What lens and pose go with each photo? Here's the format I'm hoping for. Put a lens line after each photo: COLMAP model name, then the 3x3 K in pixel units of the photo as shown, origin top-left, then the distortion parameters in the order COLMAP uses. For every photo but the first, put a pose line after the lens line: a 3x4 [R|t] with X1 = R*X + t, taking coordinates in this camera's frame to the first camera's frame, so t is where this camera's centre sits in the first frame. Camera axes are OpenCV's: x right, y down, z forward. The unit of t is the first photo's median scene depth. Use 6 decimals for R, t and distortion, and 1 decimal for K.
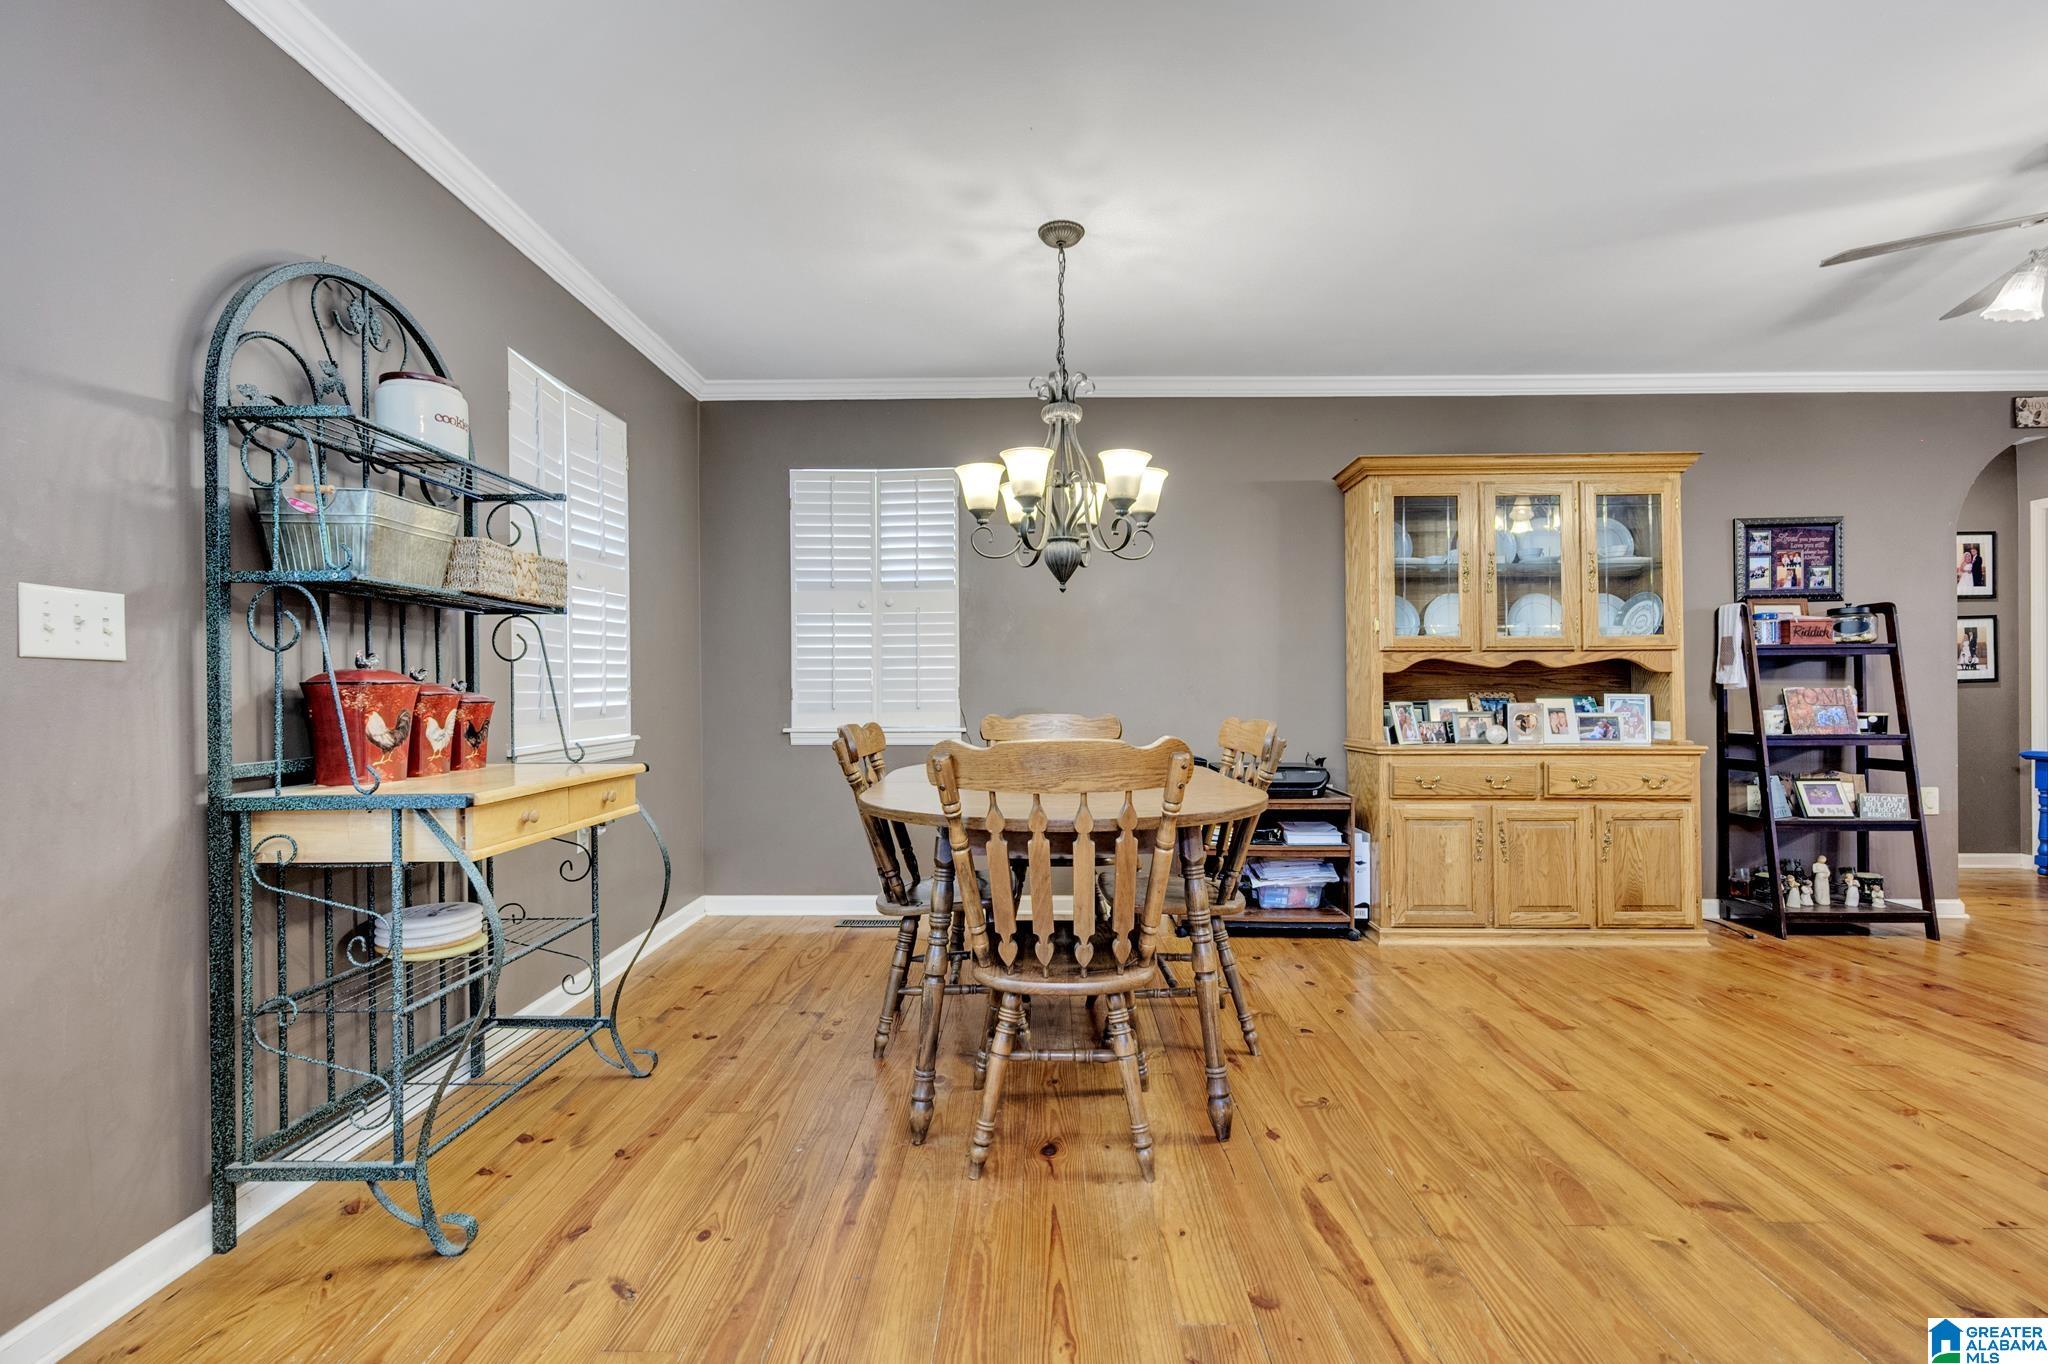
lens RADIAL K [[913.1, 0, 1025.8], [0, 913.1, 689.8], [0, 0, 1]] dist [-0.001031, 0.000055]
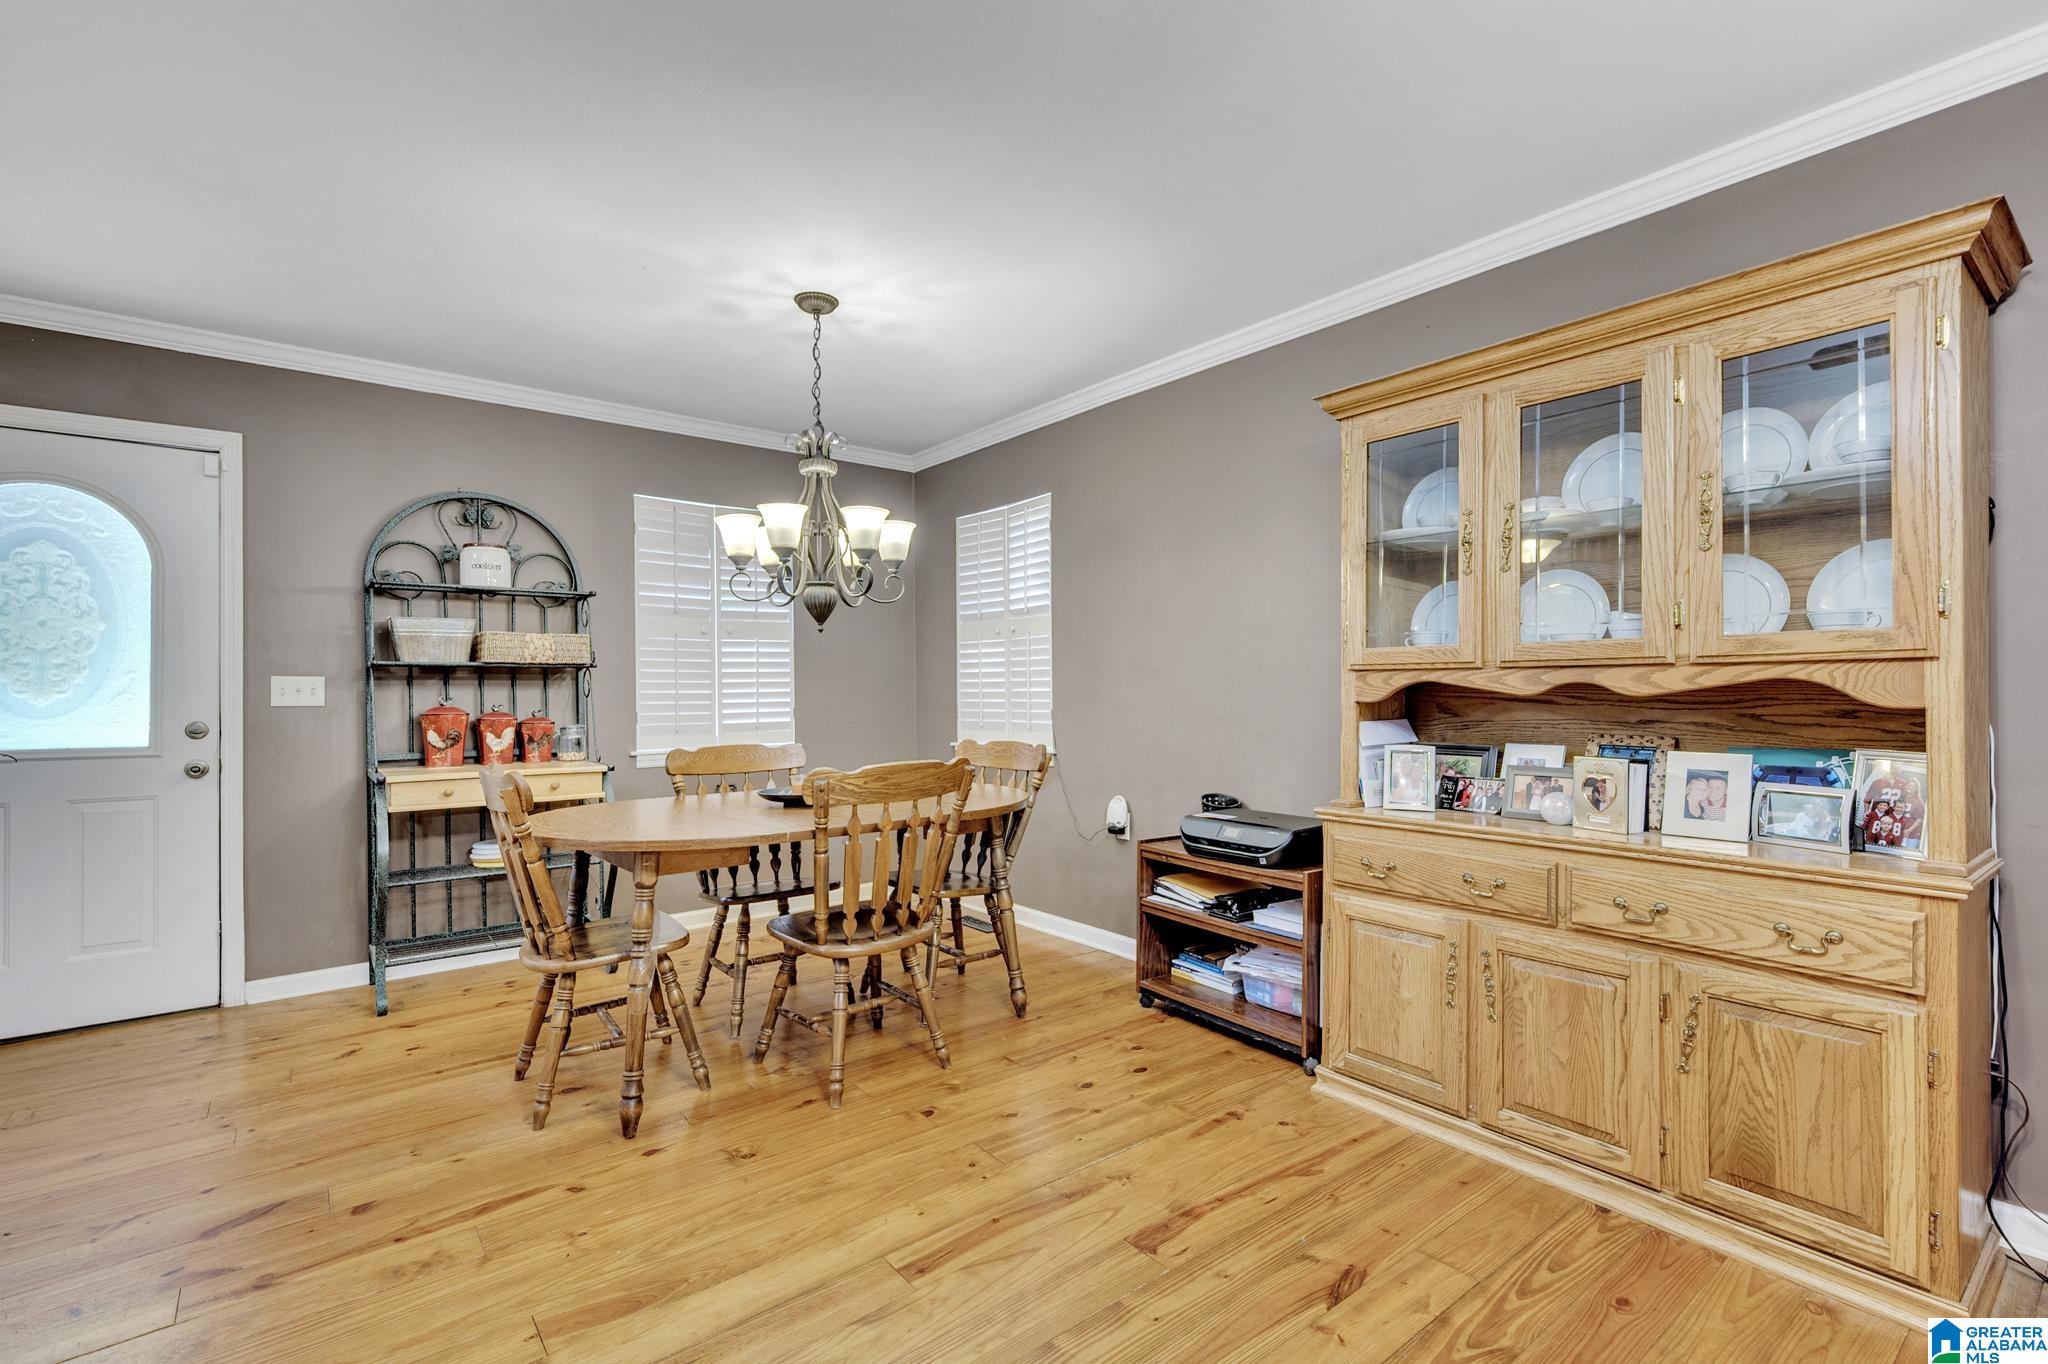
lens RADIAL K [[913.1, 0, 1025.8], [0, 913.1, 689.8], [0, 0, 1]] dist [-0.001031, 0.000055]
pose [[0.636861, 0.000866, -0.770978, 0.793693], [0.003130, 0.999988, 0.003709, -0.032279], [0.770972, -0.004775, 0.636851, 0.382180]]
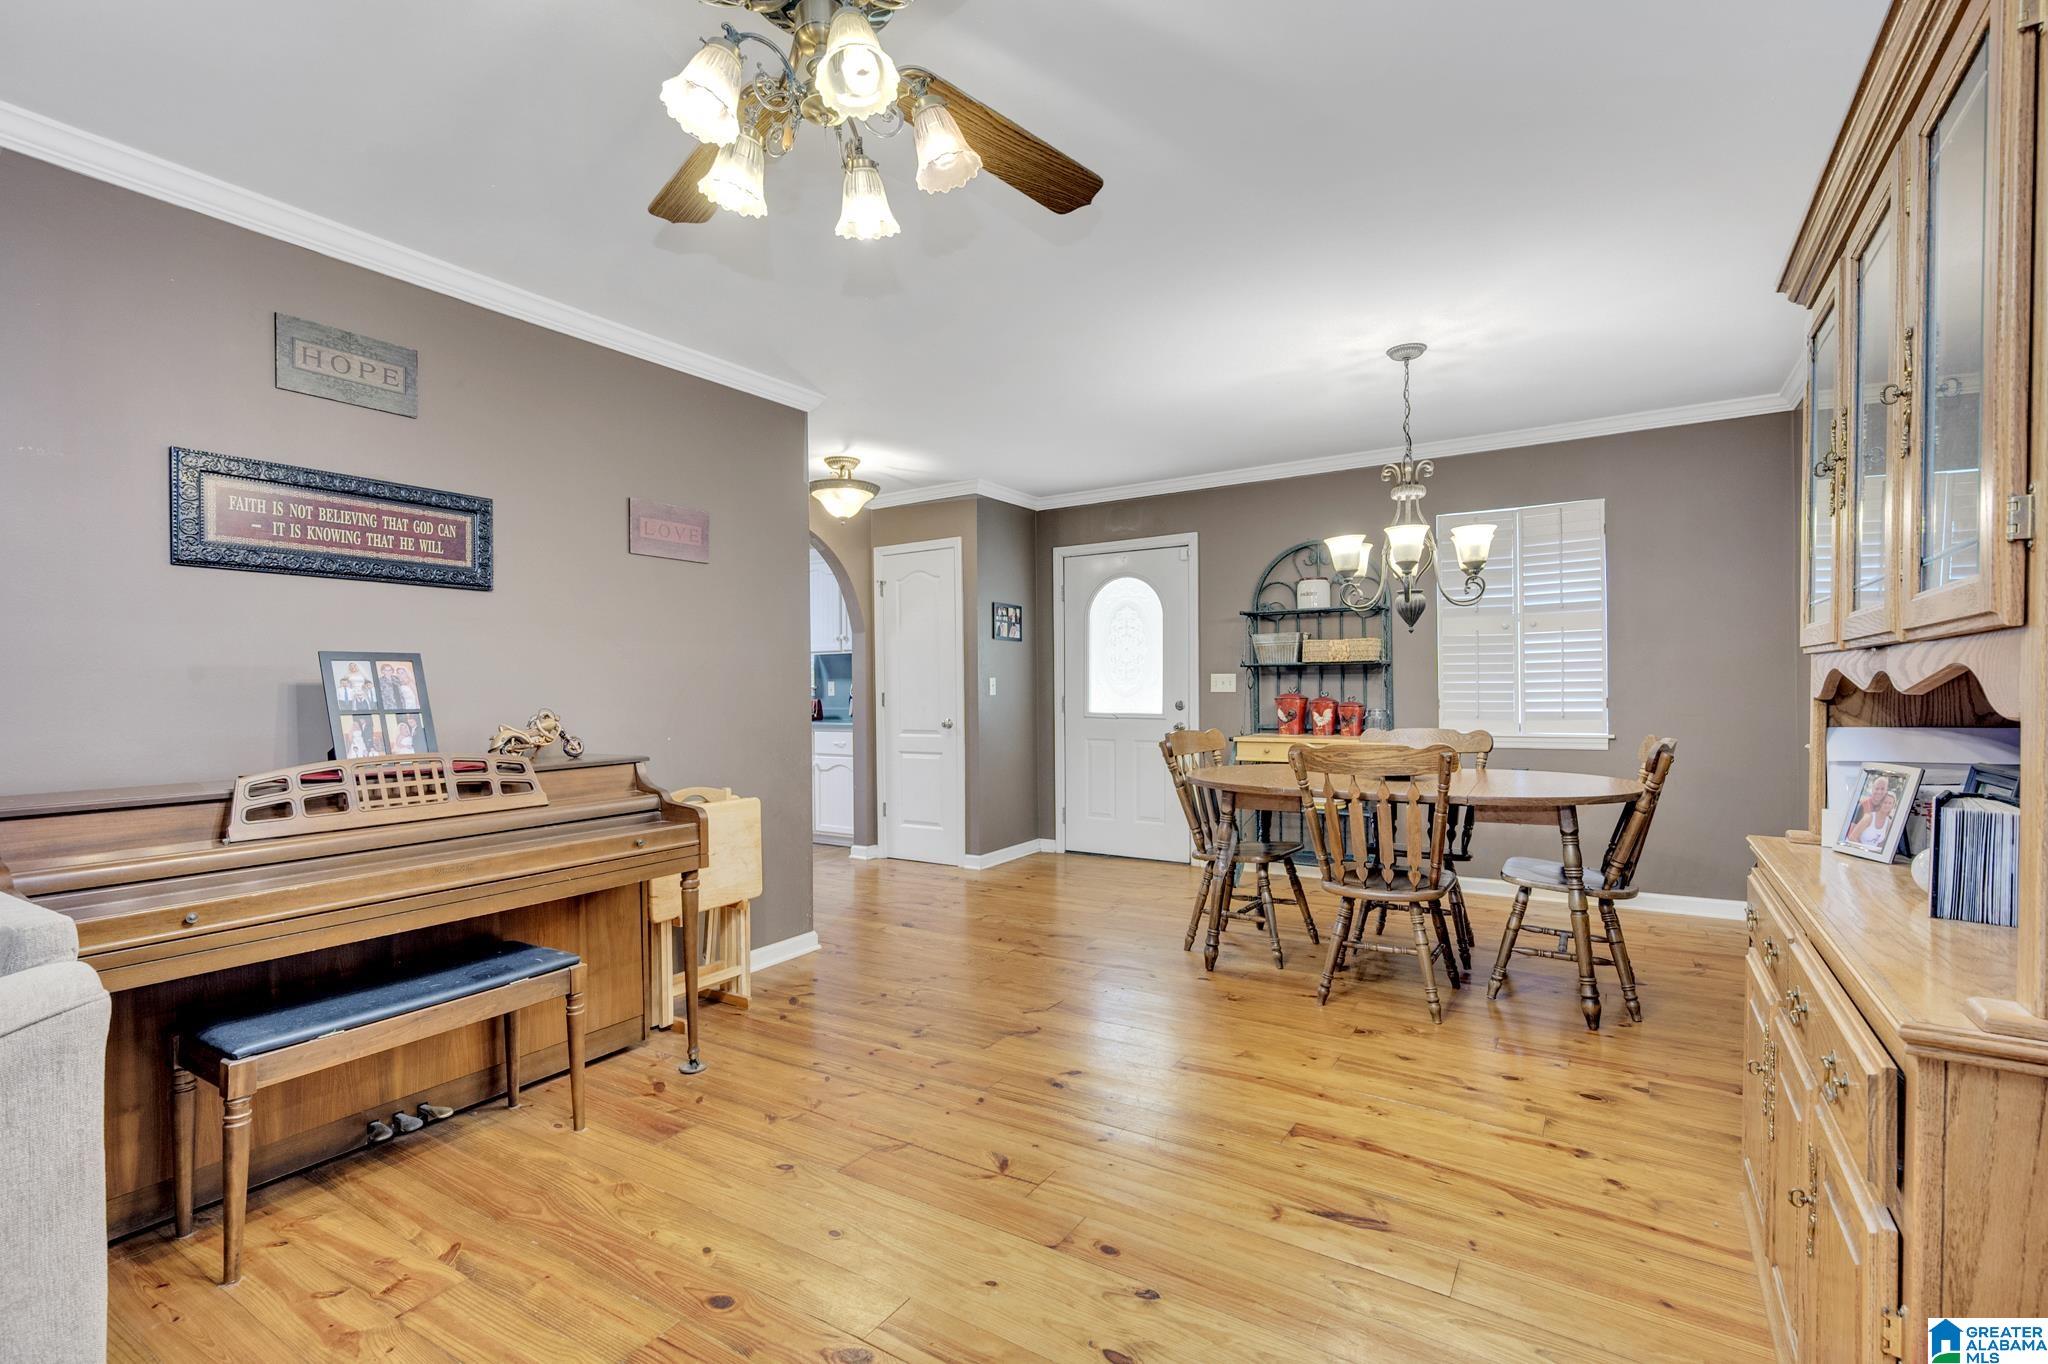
lens RADIAL K [[913.1, 0, 1025.8], [0, 913.1, 689.8], [0, 0, 1]] dist [-0.001031, 0.000055]
pose [[-0.520226, 0.012593, -0.853936, 1.078703], [0.012929, 0.999893, 0.006869, -0.033312], [0.853931, -0.007467, -0.520333, 0.924737]]
